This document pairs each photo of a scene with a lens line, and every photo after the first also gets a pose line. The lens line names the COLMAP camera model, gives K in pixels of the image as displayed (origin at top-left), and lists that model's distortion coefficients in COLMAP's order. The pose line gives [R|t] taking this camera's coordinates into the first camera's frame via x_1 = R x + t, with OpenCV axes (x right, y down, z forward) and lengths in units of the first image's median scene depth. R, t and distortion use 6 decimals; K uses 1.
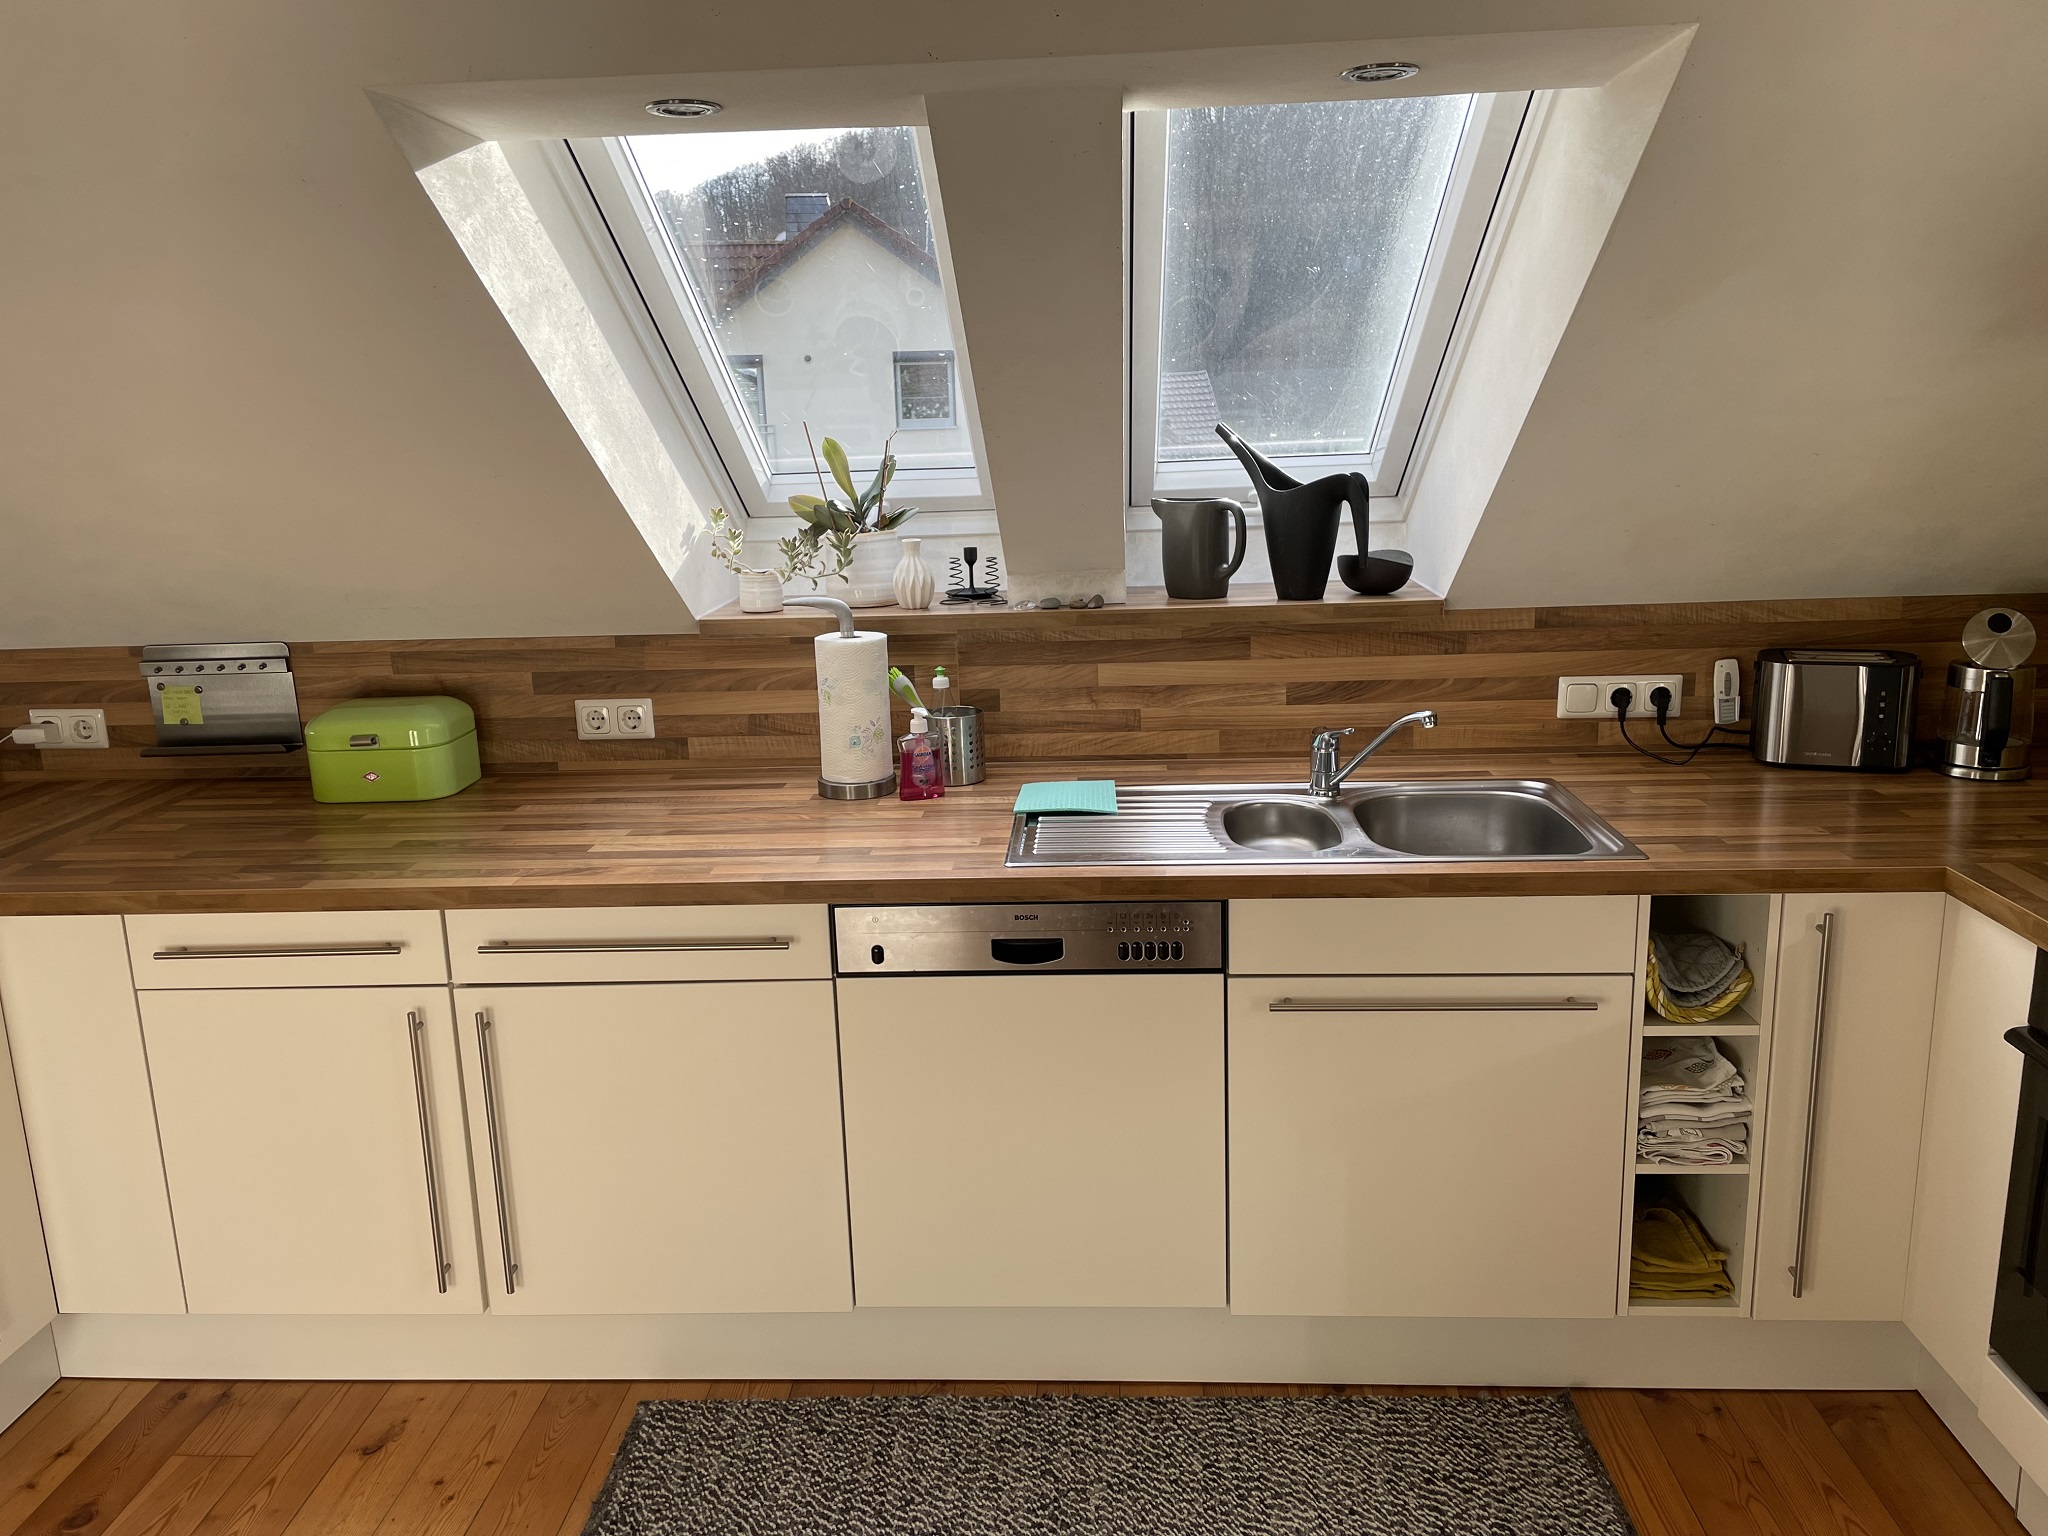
lens RADIAL K [[1565.0, 0, 1025.6], [0, 1565.0, 757.0], [0, 0, 1]] dist [0.097523, -0.127094]
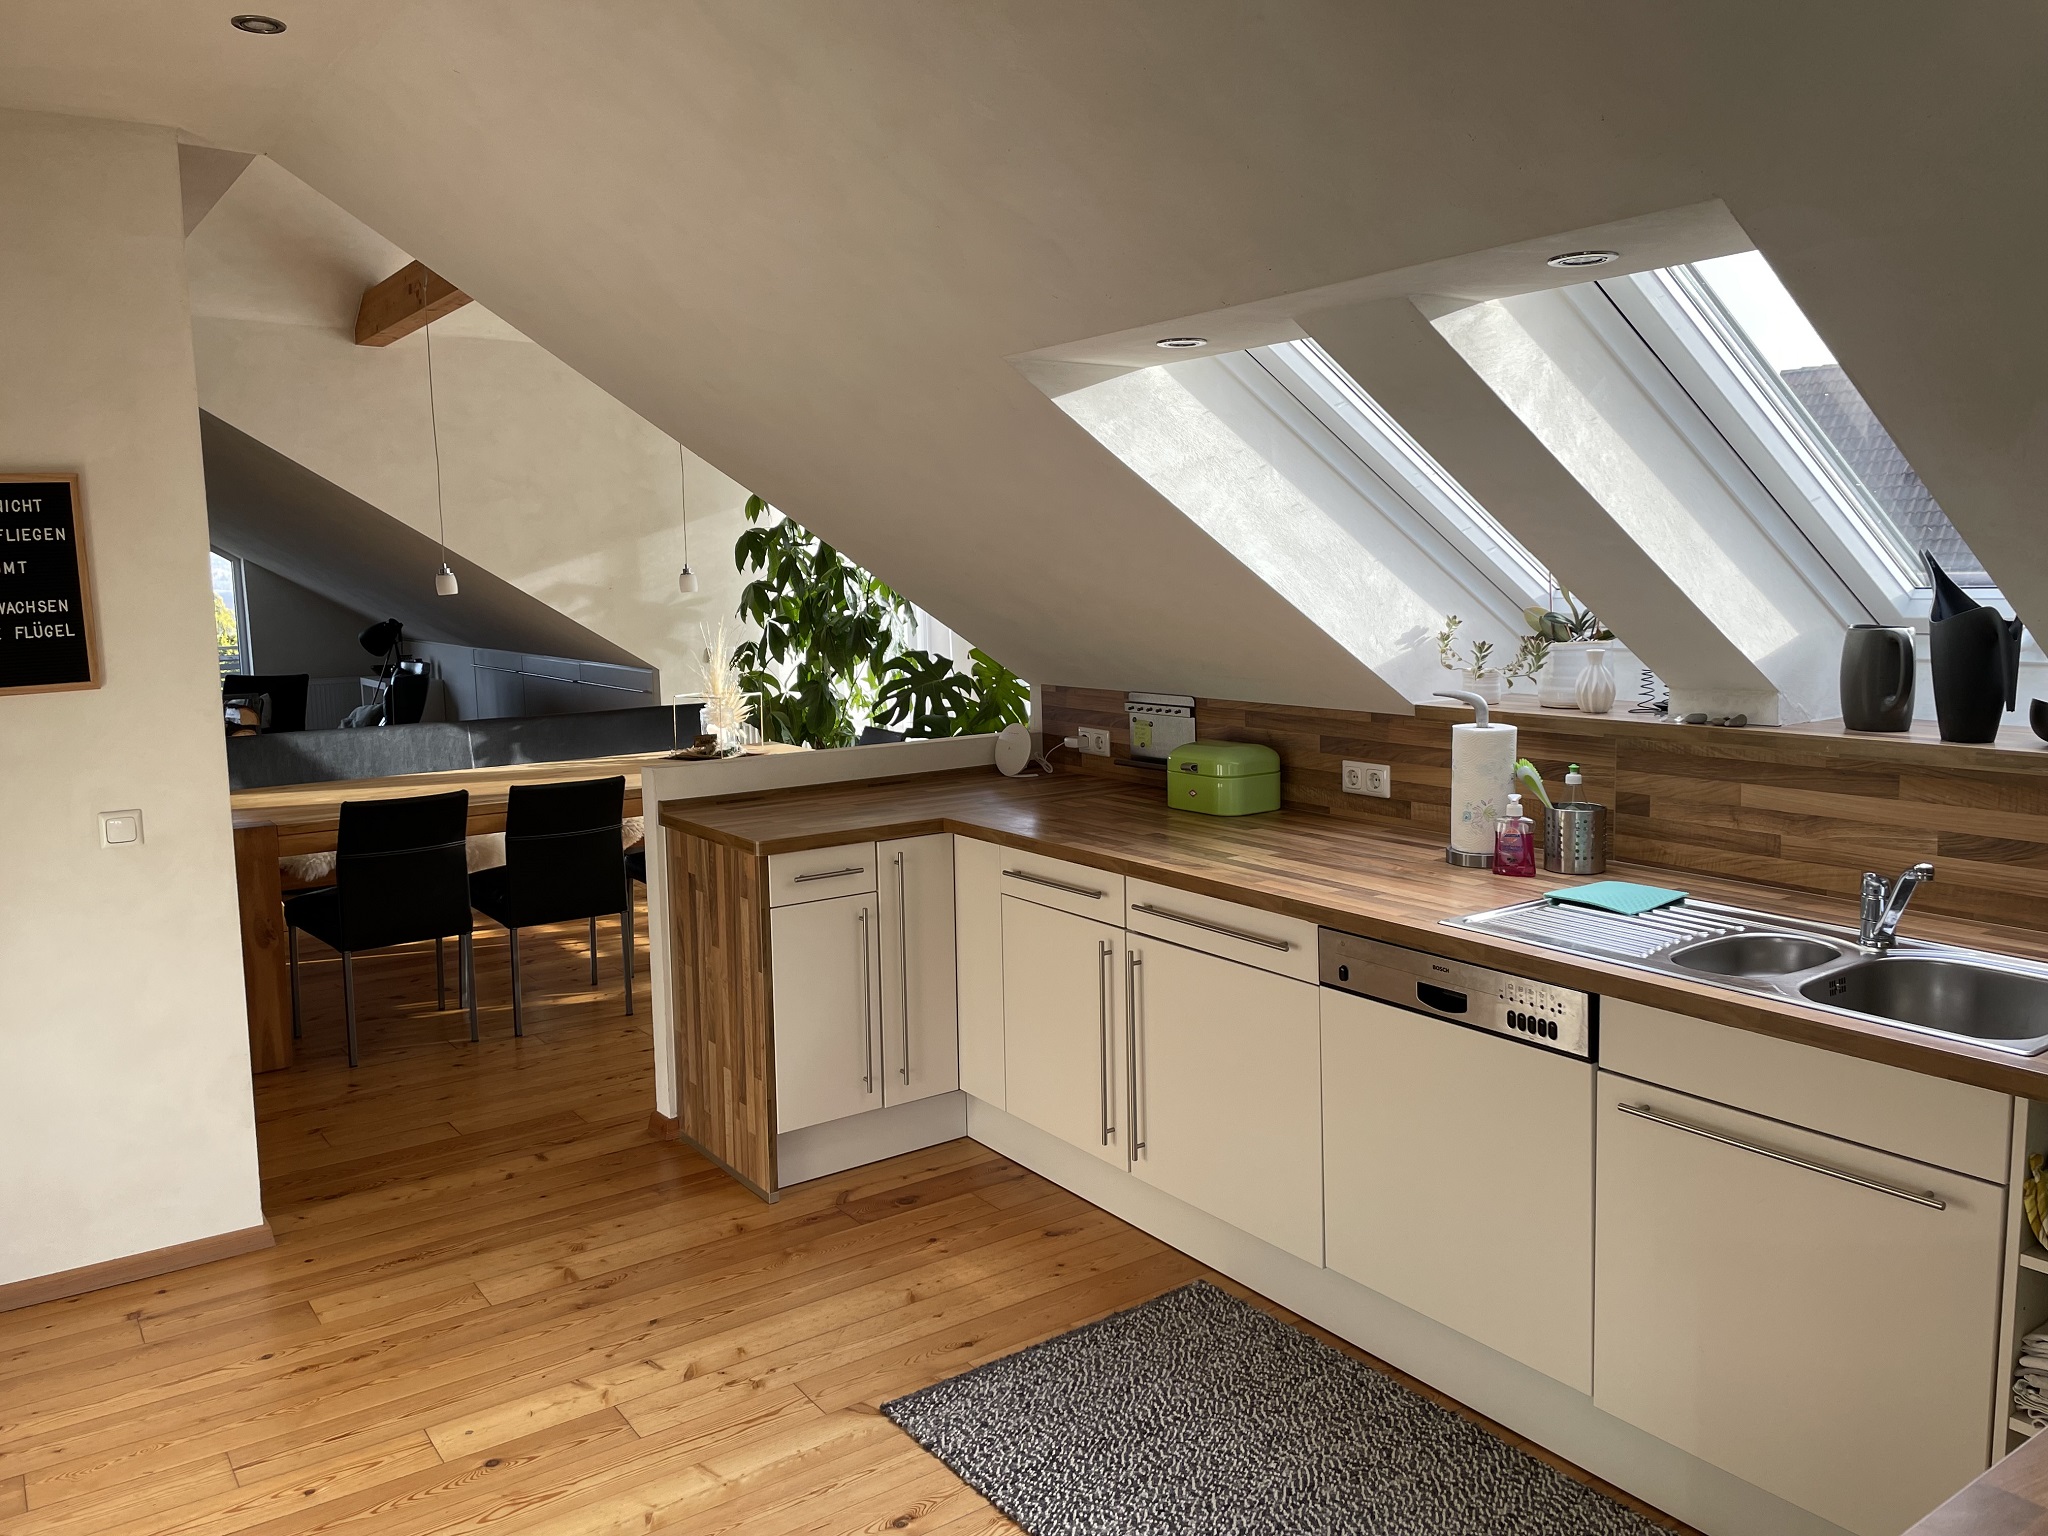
lens RADIAL K [[1565.0, 0, 1025.6], [0, 1565.0, 757.0], [0, 0, 1]] dist [0.097523, -0.127094]
pose [[0.614571, 0.116024, -0.780282, 0.556995], [-0.169617, 0.985425, 0.012933, -0.011788], [0.770410, 0.124401, 0.625294, 0.012262]]
